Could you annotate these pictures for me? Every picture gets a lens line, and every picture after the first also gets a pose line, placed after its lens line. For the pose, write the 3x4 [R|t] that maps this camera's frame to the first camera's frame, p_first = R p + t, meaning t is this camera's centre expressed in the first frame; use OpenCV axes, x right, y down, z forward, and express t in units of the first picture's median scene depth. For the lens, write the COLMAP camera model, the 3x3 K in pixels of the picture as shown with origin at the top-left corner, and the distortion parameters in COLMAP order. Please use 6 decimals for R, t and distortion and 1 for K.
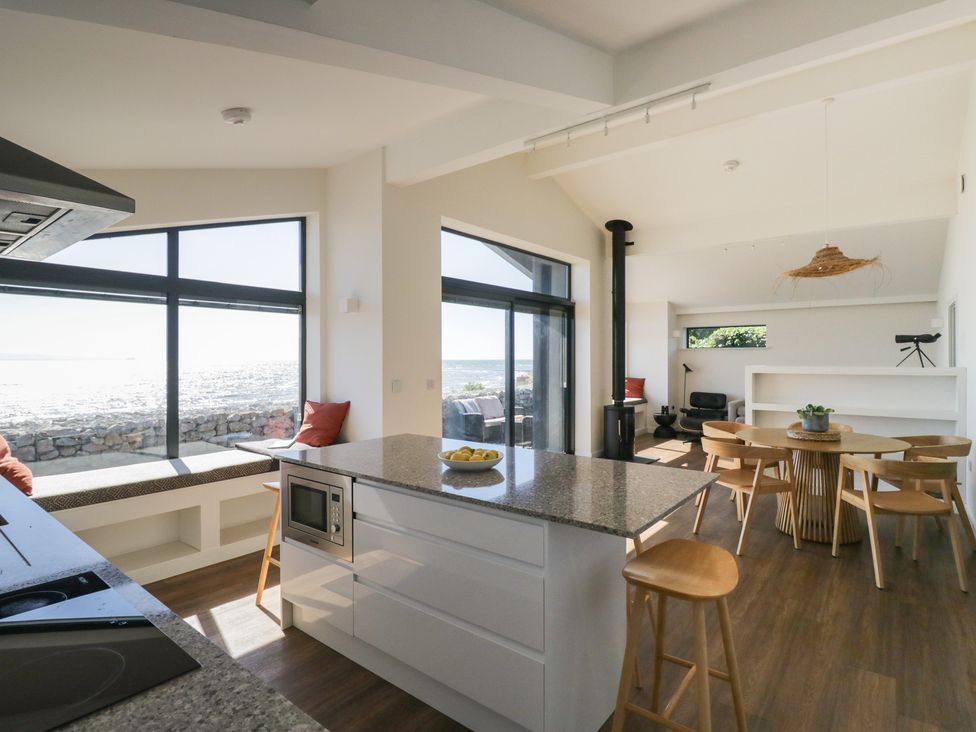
lens RADIAL K [[514.5, 0, 490.6], [0, 514.5, 357.6], [0, 0, 1]] dist [-0.001506, -0.011088]
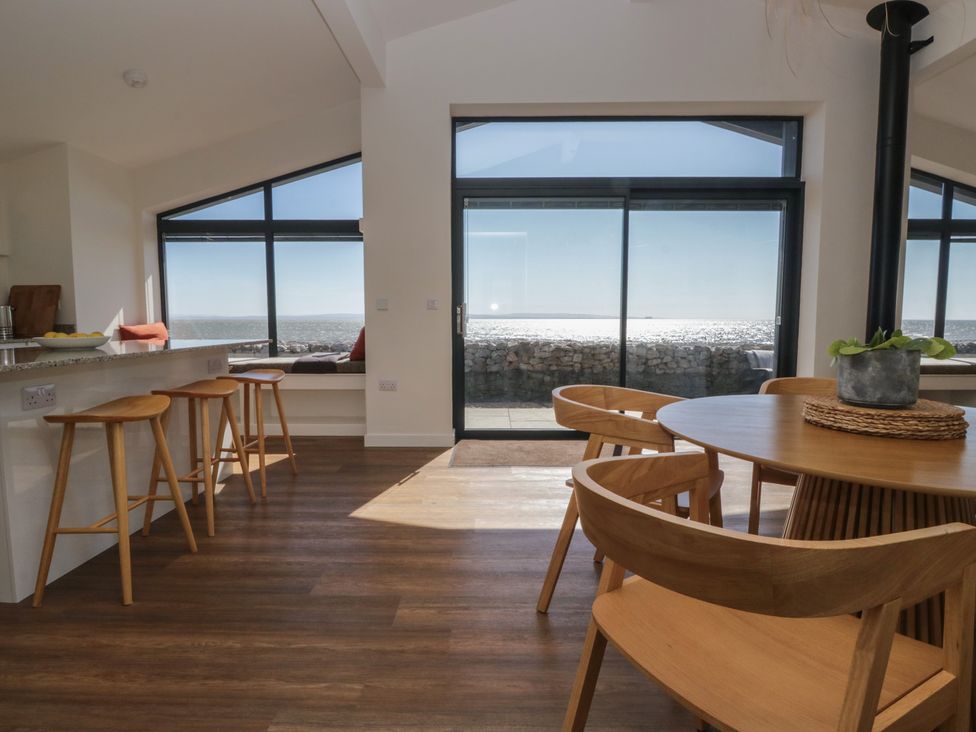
lens RADIAL K [[514.5, 0, 491.4], [0, 514.5, 359.6], [0, 0, 1]] dist [-0.001506, -0.011088]
pose [[0.610533, 0.065427, -0.789284, 0.472076], [-0.001063, 0.996649, 0.081794, 0.054521], [0.791990, -0.049099, 0.608556, 0.378956]]
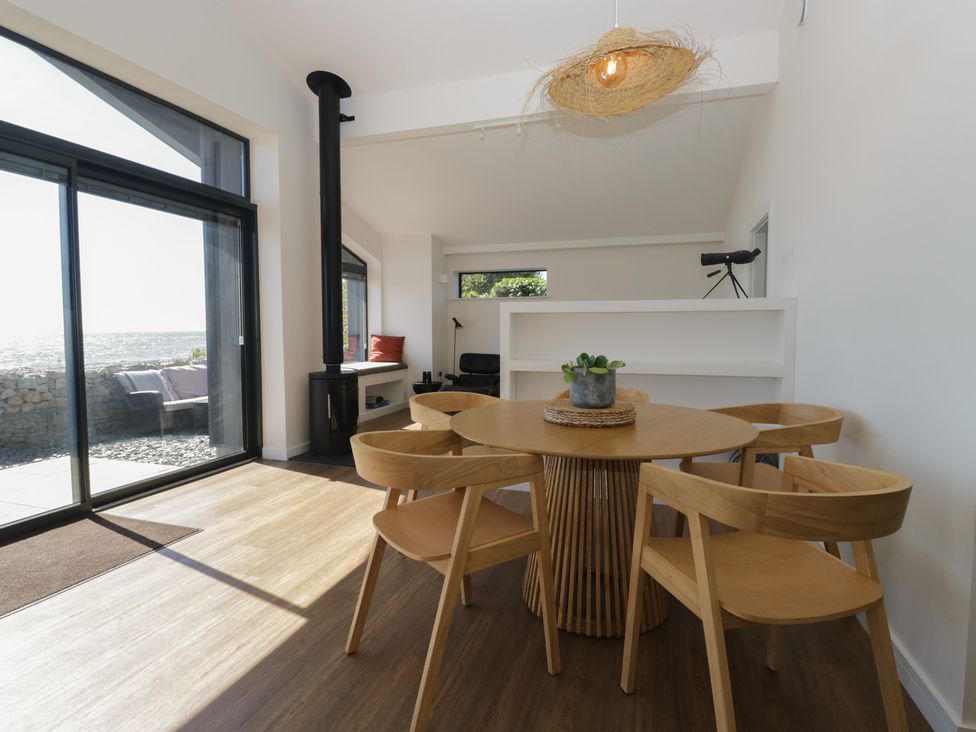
lens RADIAL K [[514.5, 0, 490.7], [0, 514.5, 357.9], [0, 0, 1]] dist [-0.001506, -0.011088]
pose [[0.938027, -0.020030, 0.345983, 0.233703], [0.000361, 0.998384, 0.056820, 0.042908], [-0.346562, -0.053174, 0.936519, 0.360924]]
